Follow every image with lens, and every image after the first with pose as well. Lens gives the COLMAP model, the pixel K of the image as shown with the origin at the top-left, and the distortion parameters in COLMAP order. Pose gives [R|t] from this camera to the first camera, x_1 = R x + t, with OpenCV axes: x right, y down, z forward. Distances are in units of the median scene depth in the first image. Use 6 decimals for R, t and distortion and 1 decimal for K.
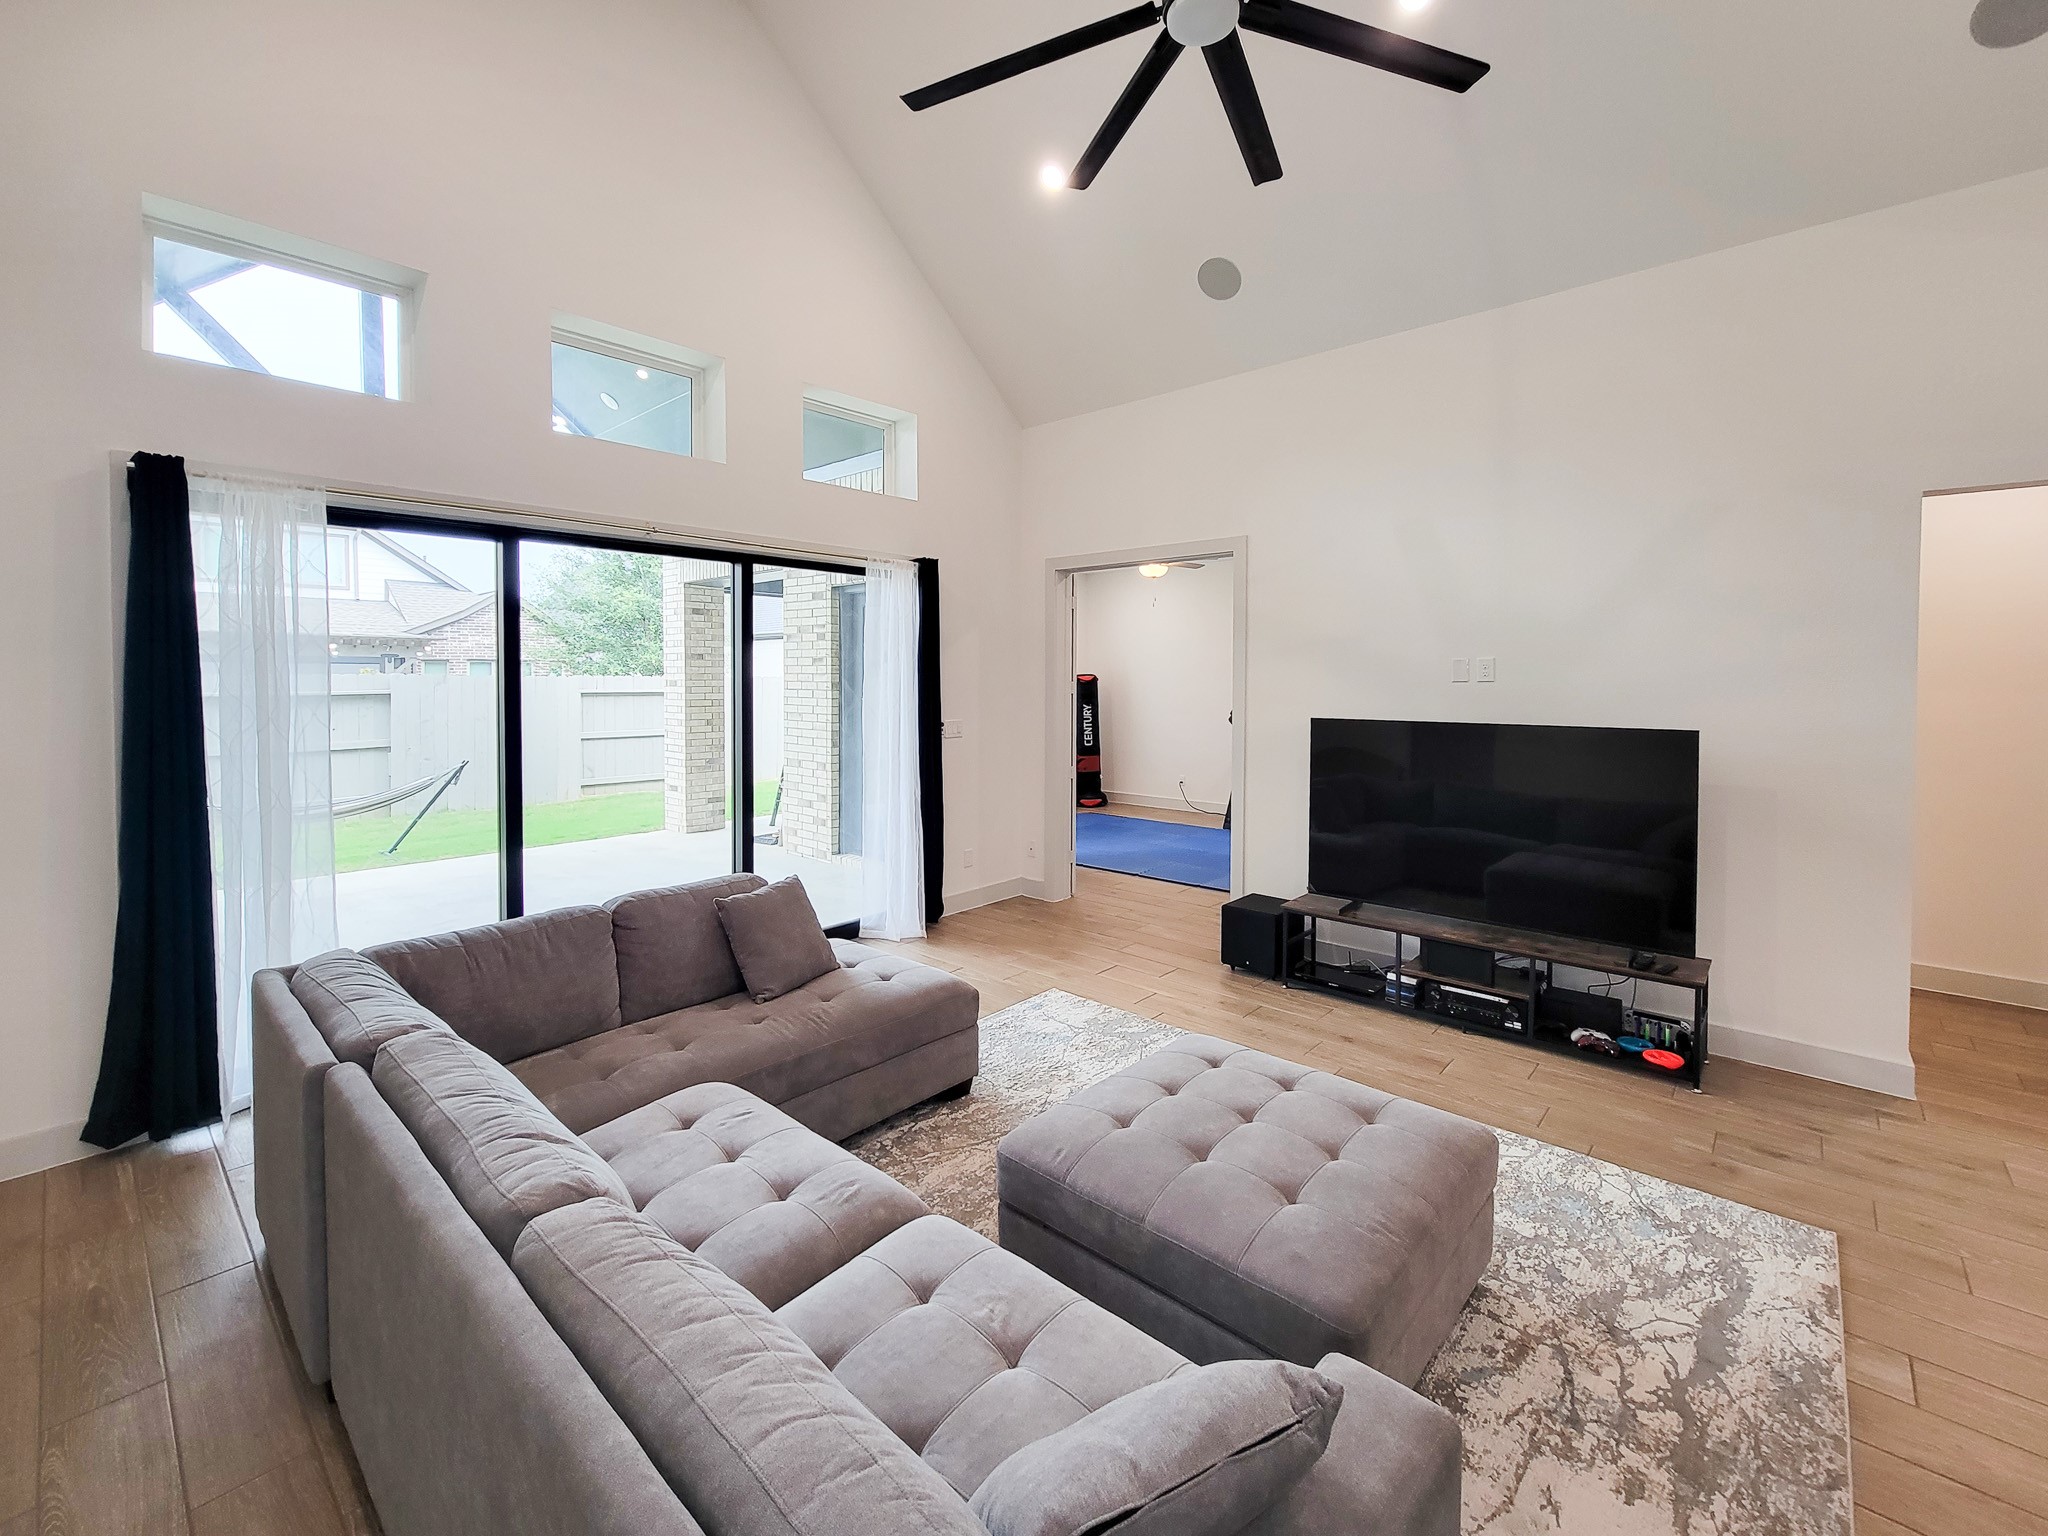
lens RADIAL K [[852.1, 0, 1014.0], [0, 852.1, 734.2], [0, 0, 1]] dist [0.003868, -0.001348]
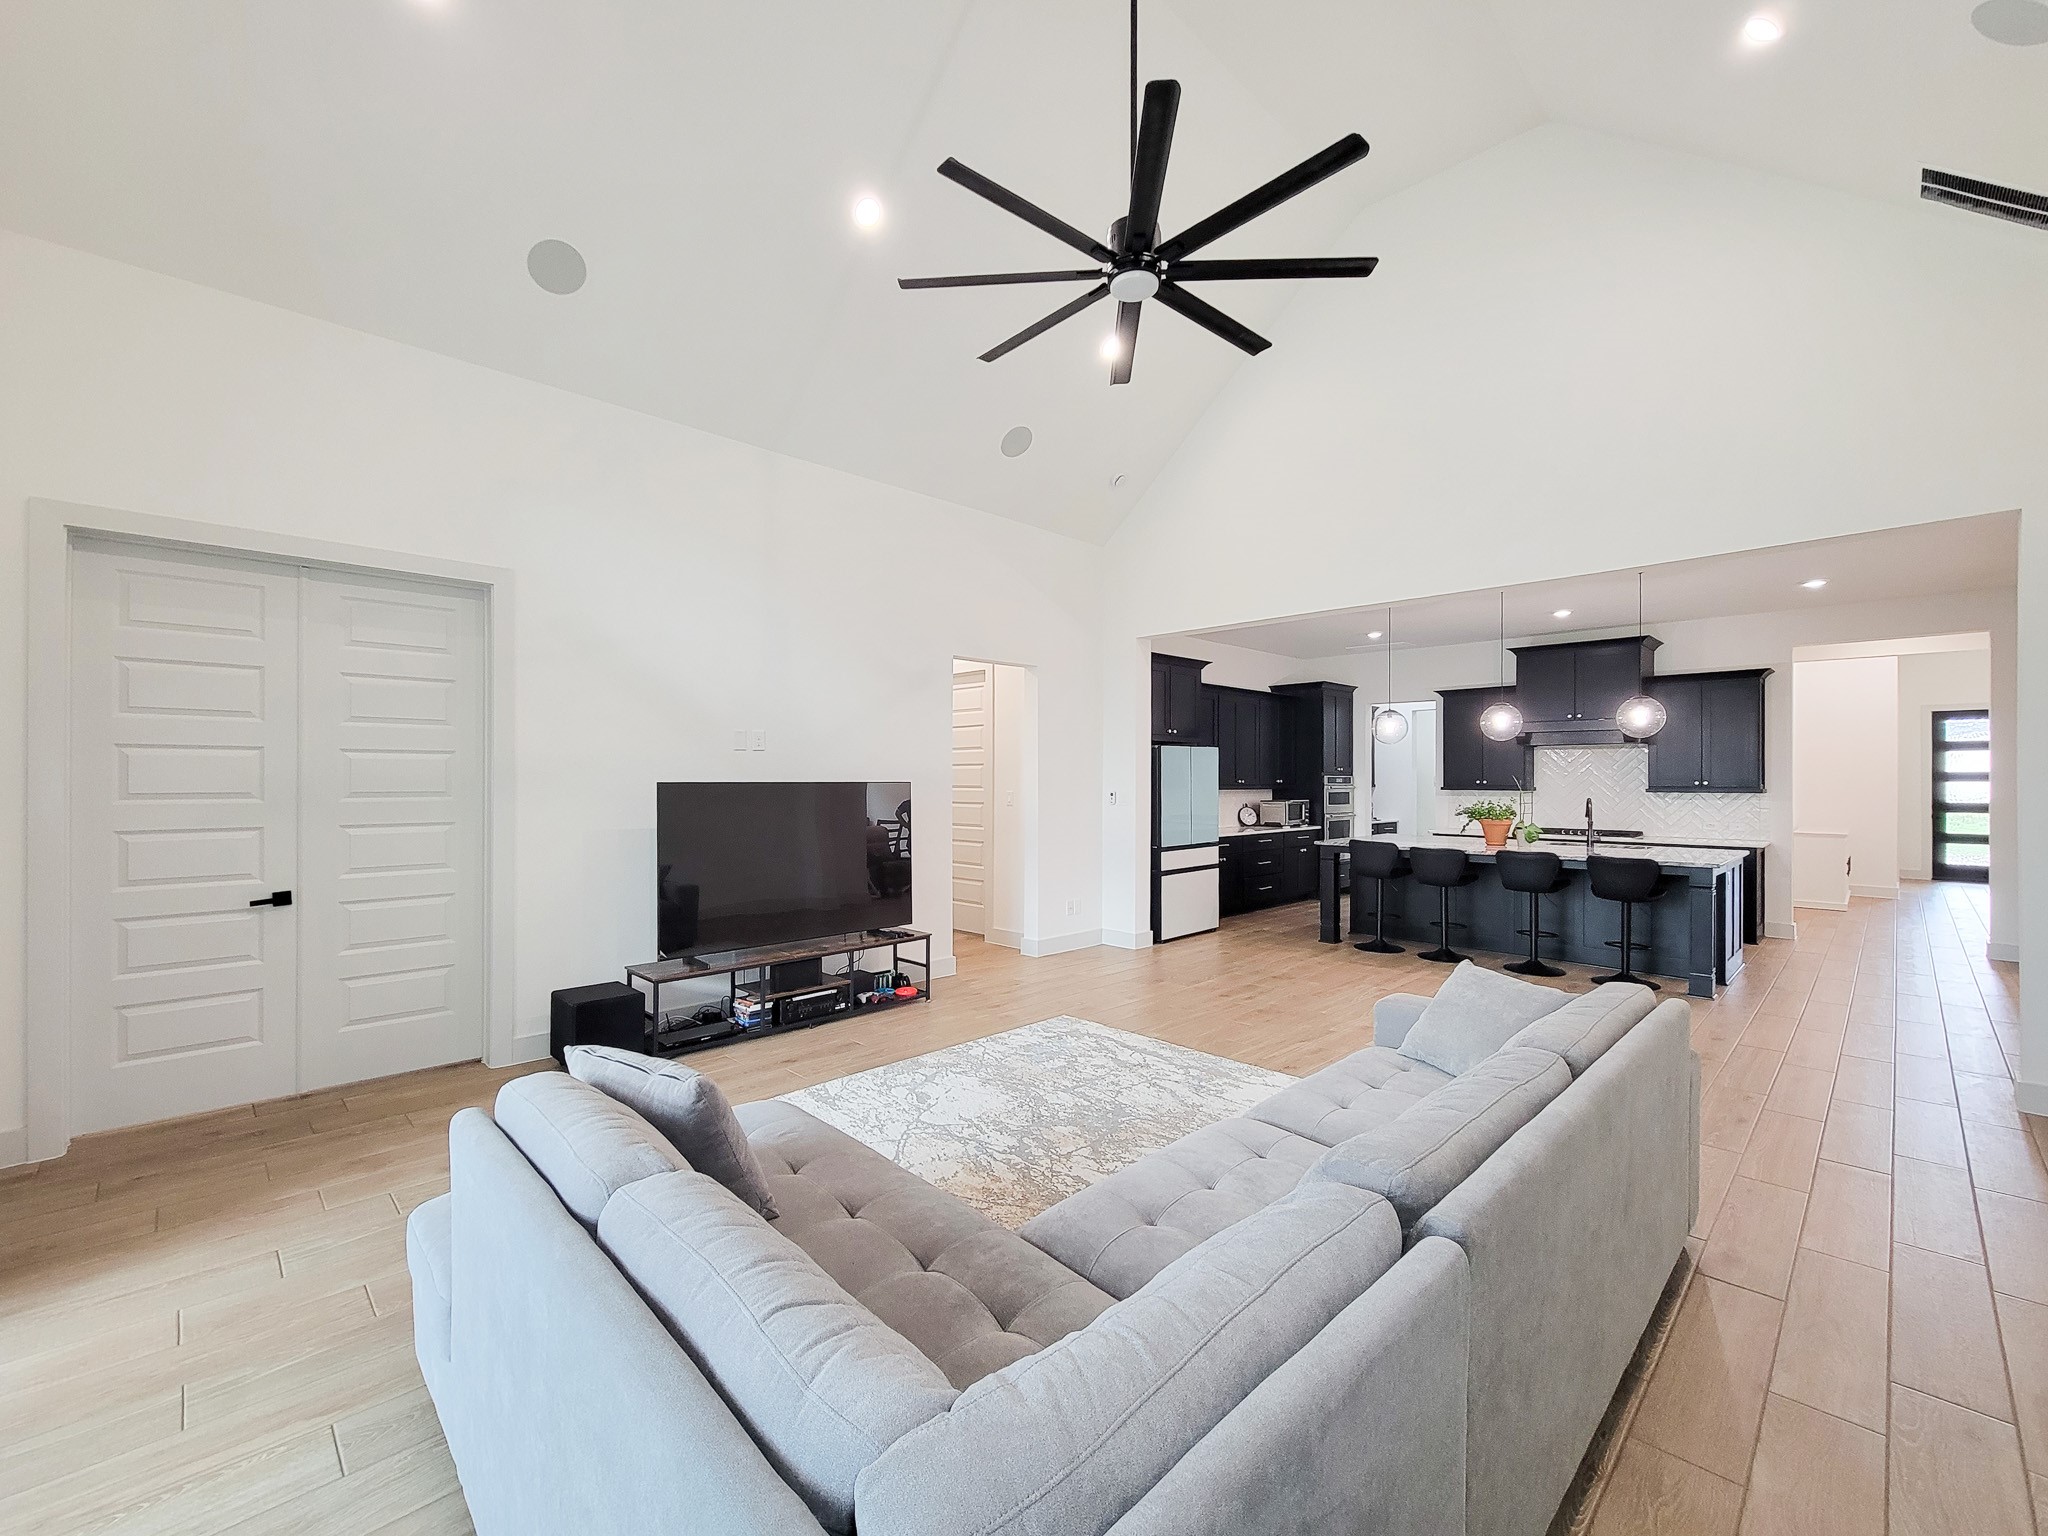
lens RADIAL K [[852.1, 0, 1012.6], [0, 852.1, 768.0], [0, 0, 1]] dist [0.003868, -0.001348]
pose [[0.088321, 0.010130, 0.996041, -0.768862], [0.070145, 0.997403, -0.016363, 0.011912], [-0.993619, 0.071313, 0.087381, 0.631167]]
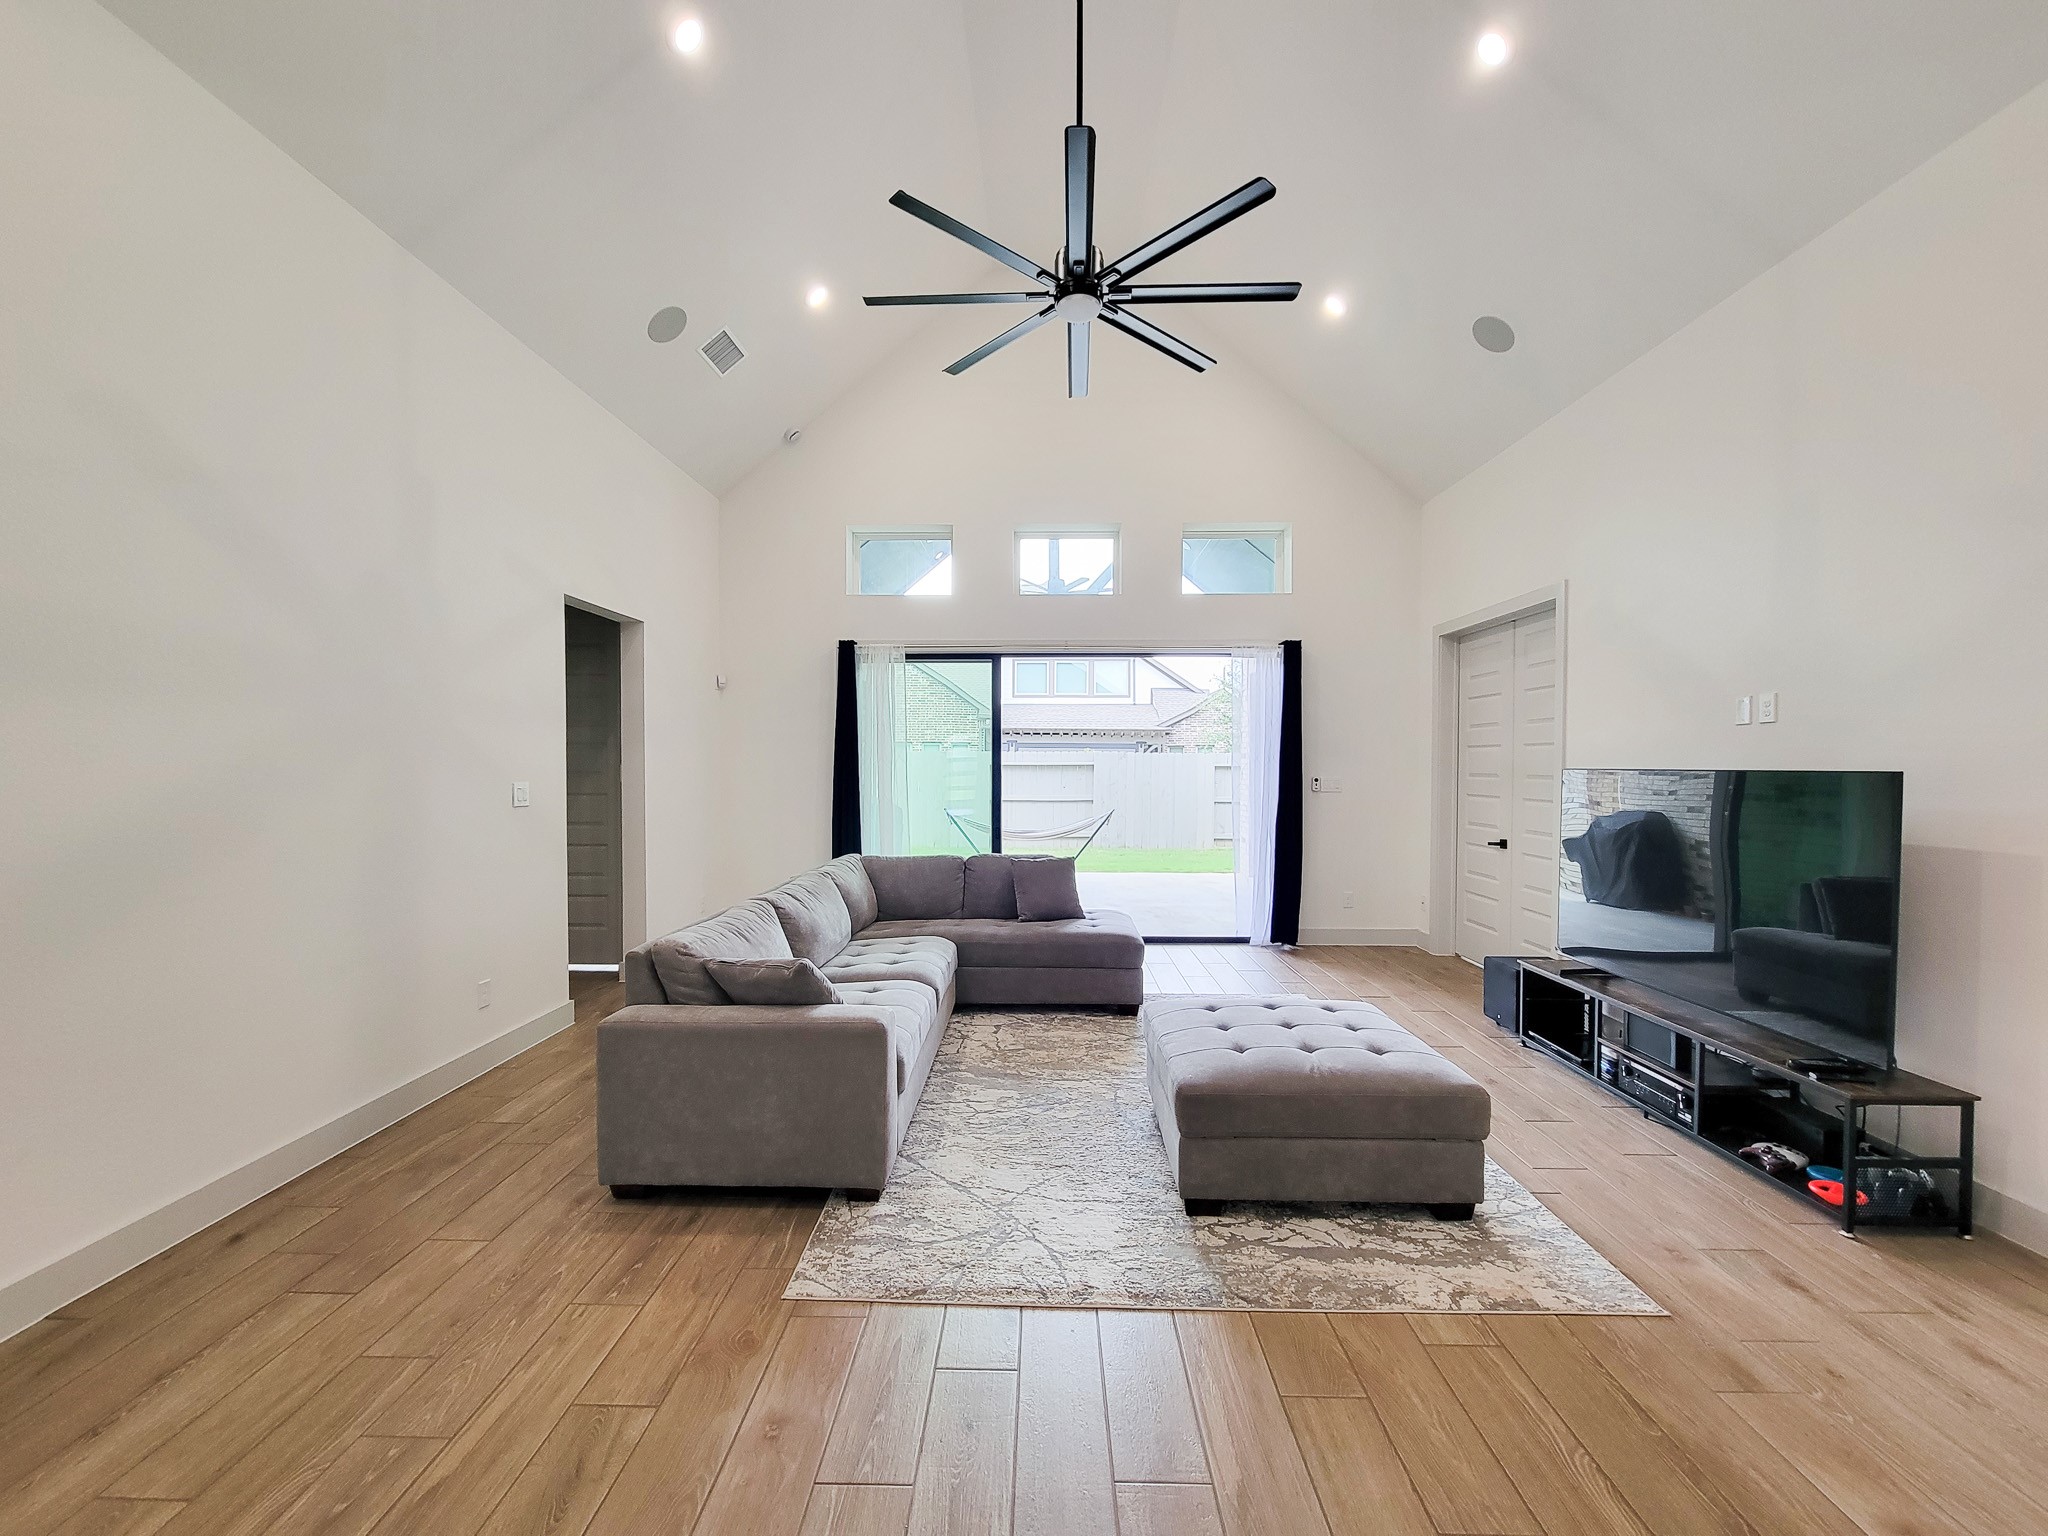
lens RADIAL K [[852.1, 0, 1046.4], [0, 852.1, 752.0], [0, 0, 1]] dist [0.003868, -0.001348]
pose [[0.655012, -0.008517, -0.755570, 0.842440], [-0.058826, 0.996327, -0.062228, 0.069693], [0.753325, 0.085207, 0.652105, -0.074539]]
